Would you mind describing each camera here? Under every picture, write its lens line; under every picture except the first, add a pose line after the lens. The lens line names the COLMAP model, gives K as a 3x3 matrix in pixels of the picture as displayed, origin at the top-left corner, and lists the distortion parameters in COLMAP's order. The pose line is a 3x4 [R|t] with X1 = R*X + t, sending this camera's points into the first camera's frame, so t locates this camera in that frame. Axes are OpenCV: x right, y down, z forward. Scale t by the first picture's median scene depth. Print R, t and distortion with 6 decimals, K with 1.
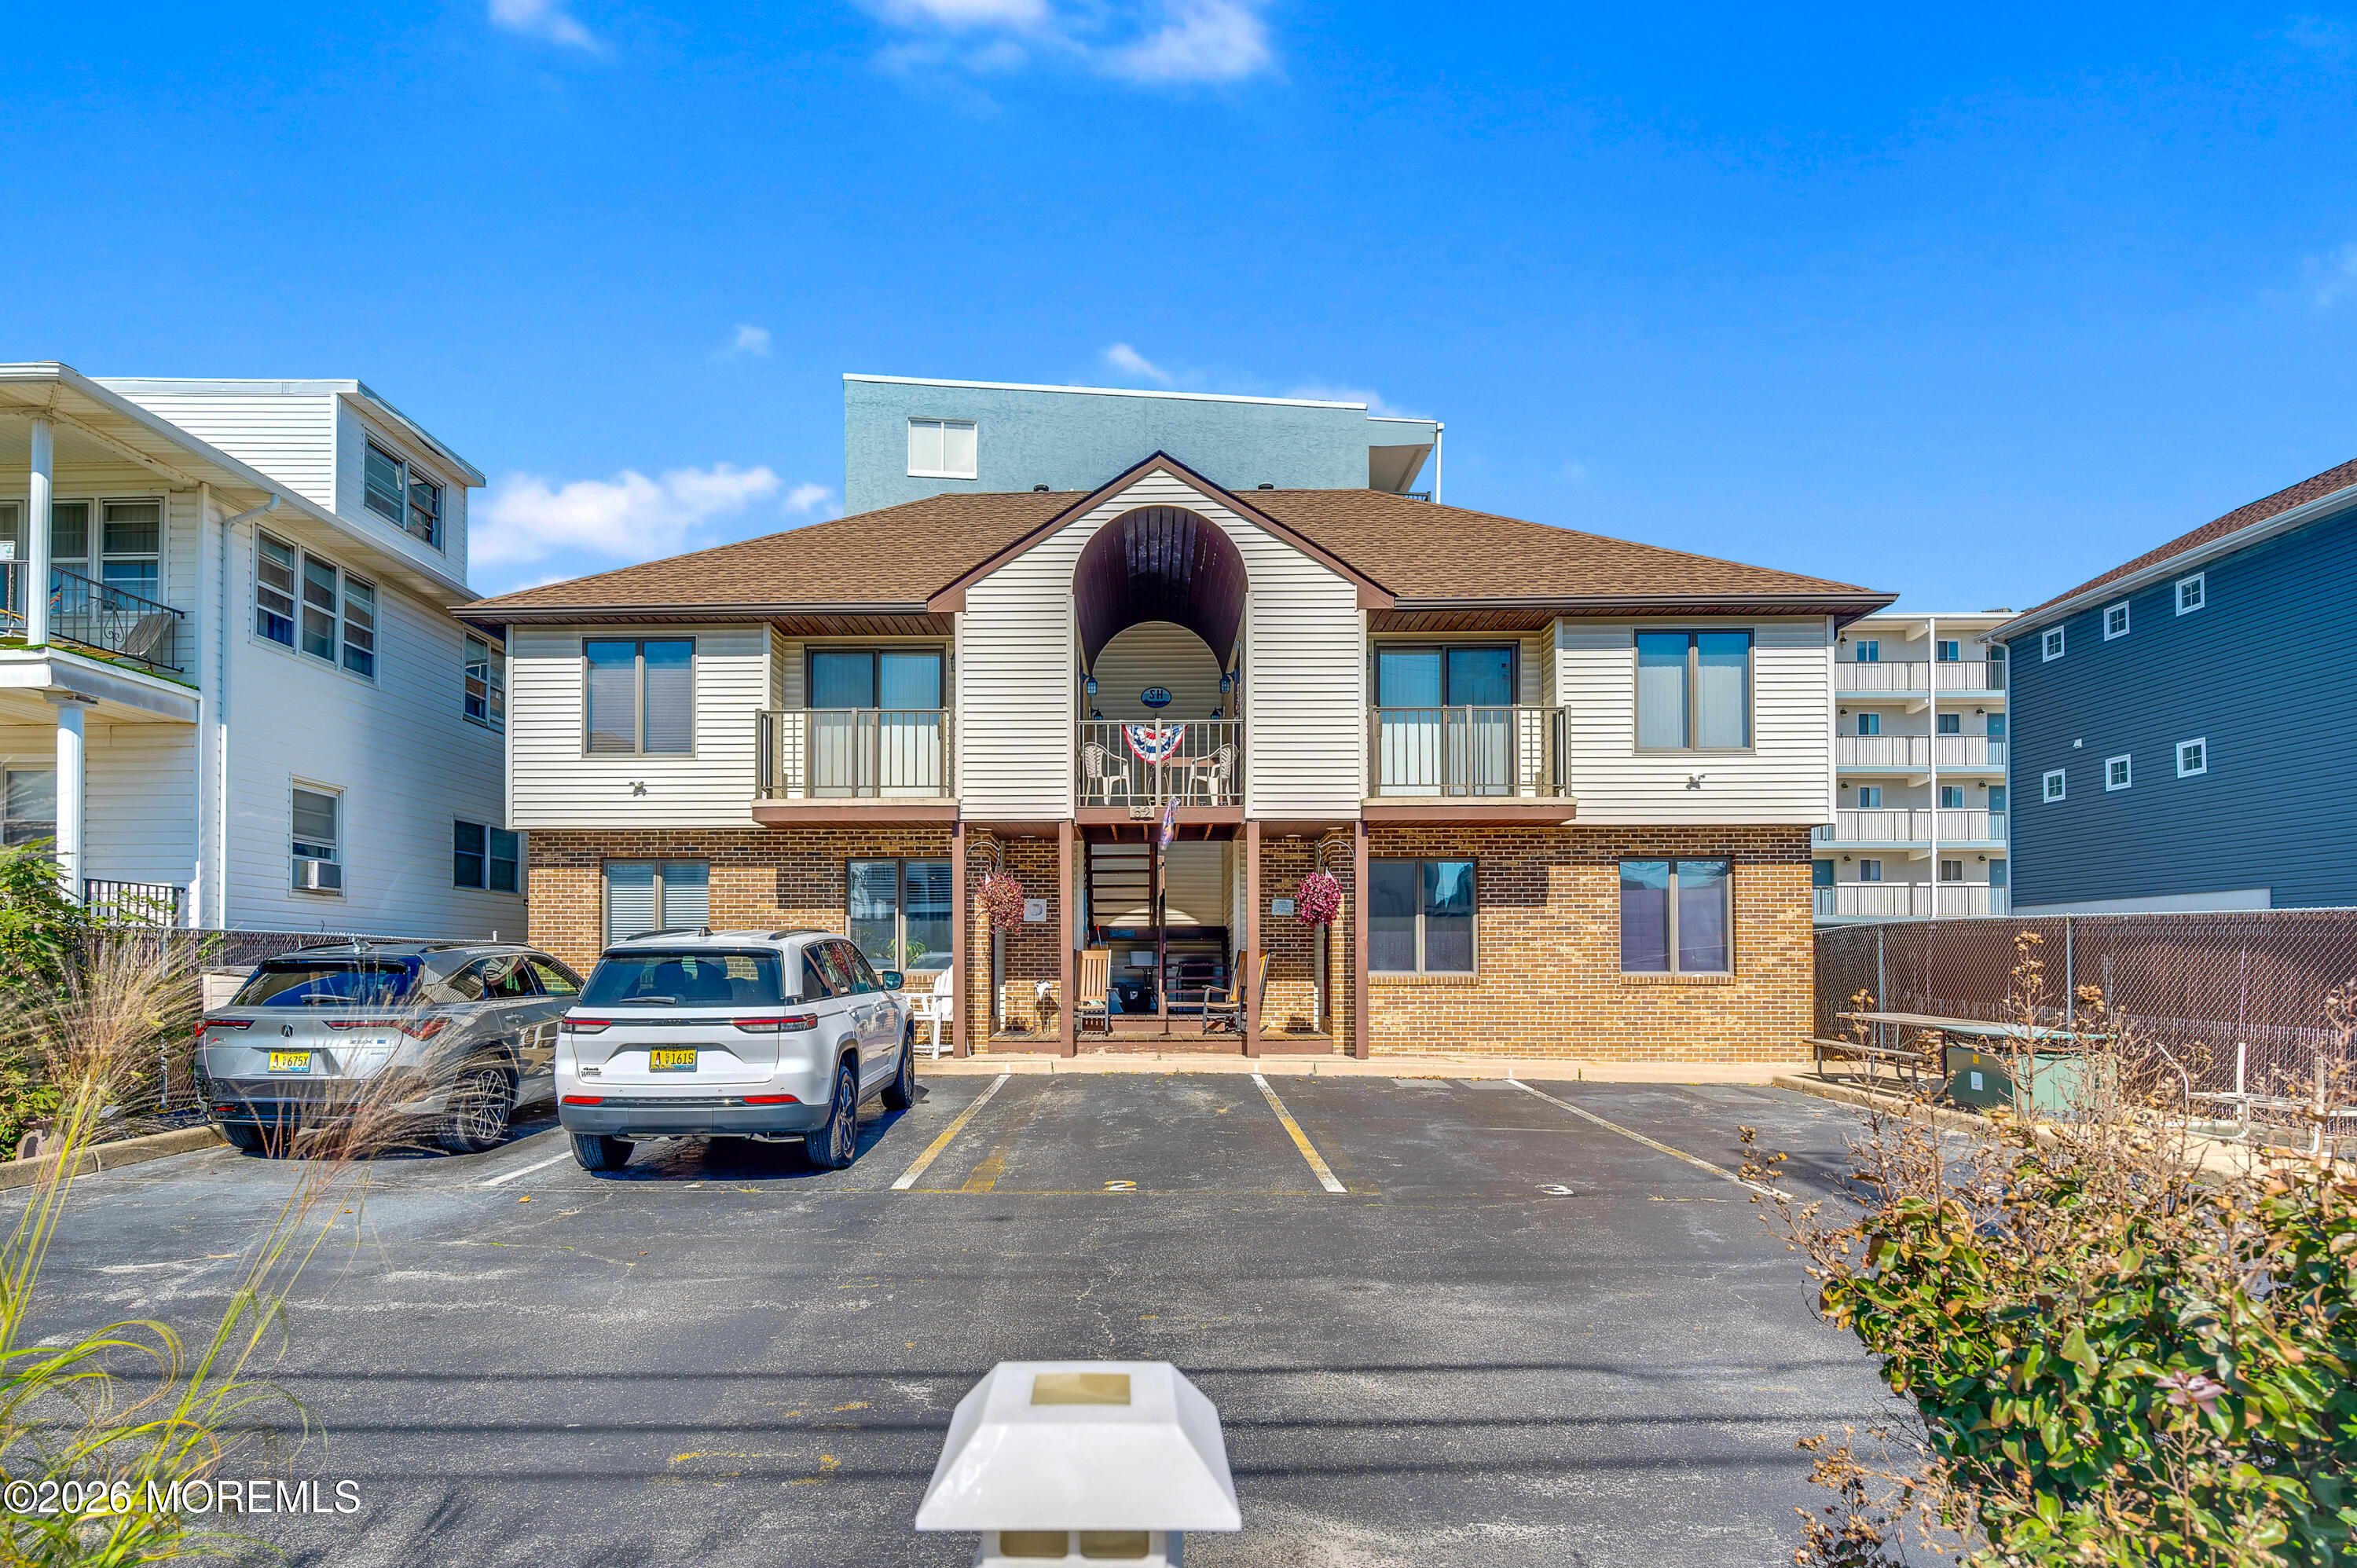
lens RADIAL K [[1129.3, 0, 1175.8], [0, 1129.3, 970.2], [0, 0, 1]] dist [-0.001638, -0.000188]
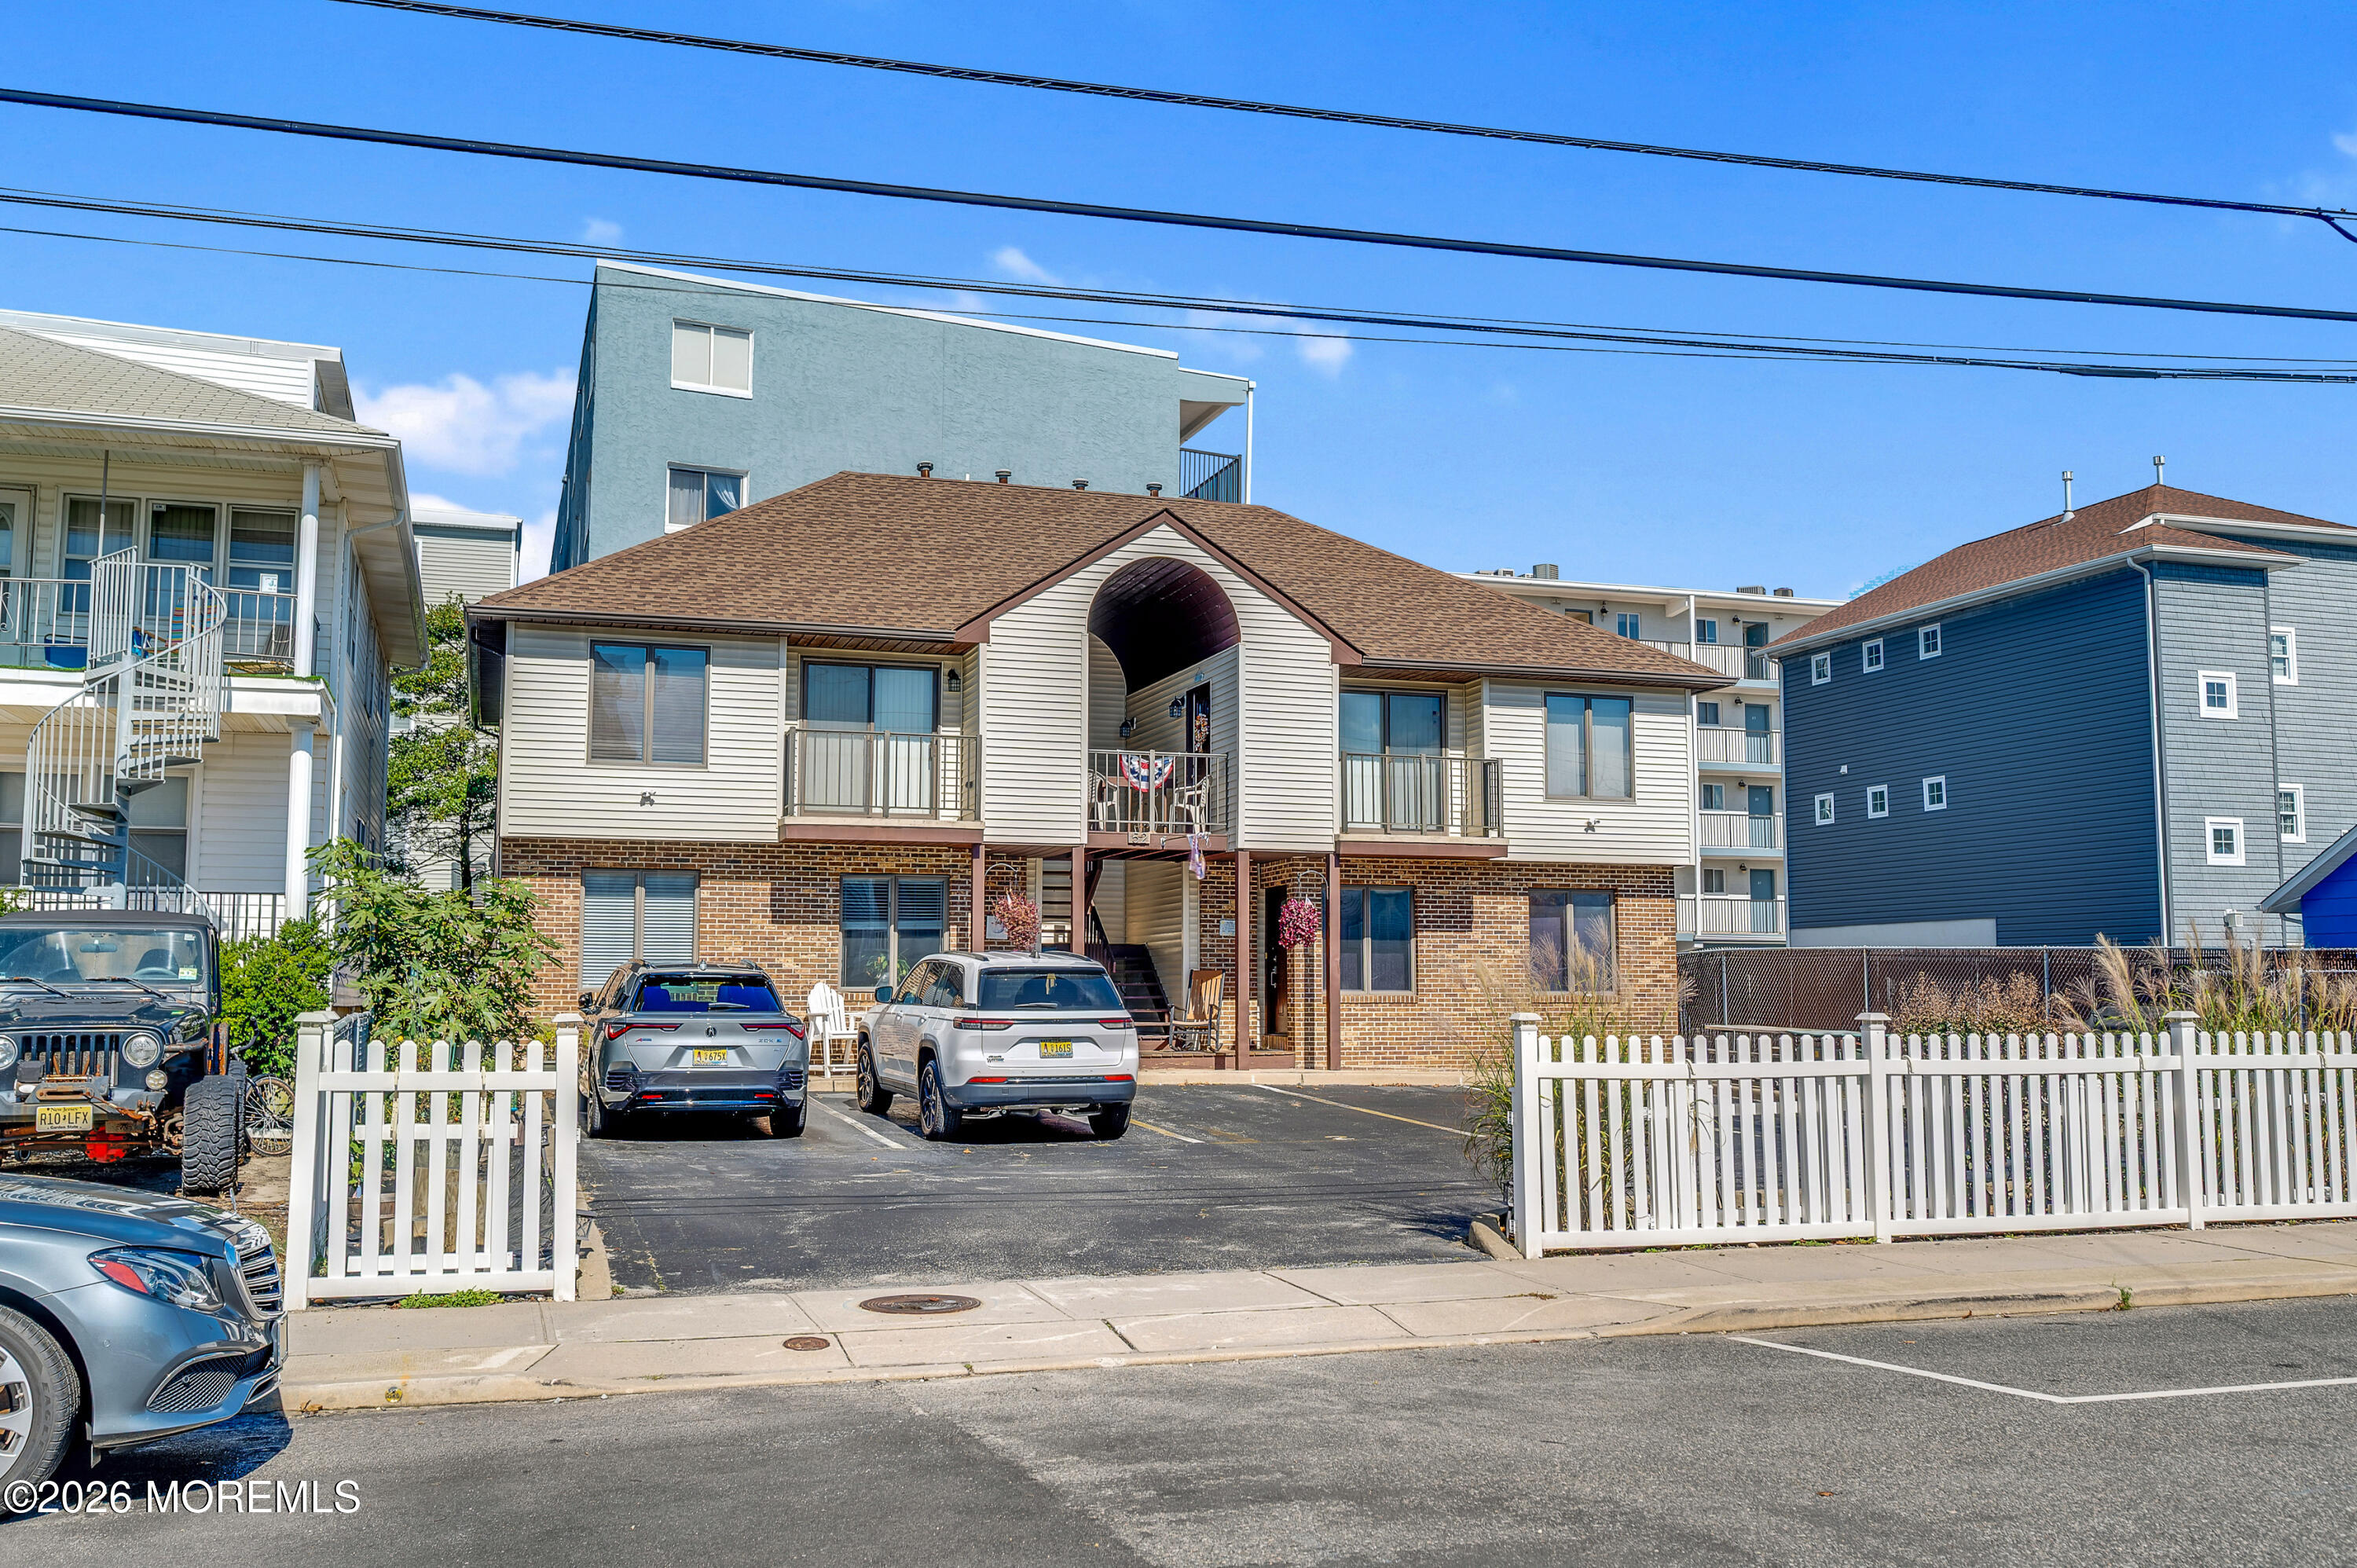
lens RADIAL K [[1898.0, 0, 1167.3], [0, 1898.0, 880.7], [0, 0, 1]] dist [-0.004475, -0.001001]
pose [[0.939784, 0.022012, 0.341059, -0.603979], [-0.000470, 0.998006, -0.063117, 0.011342], [-0.341768, 0.059156, 0.937921, -0.662690]]
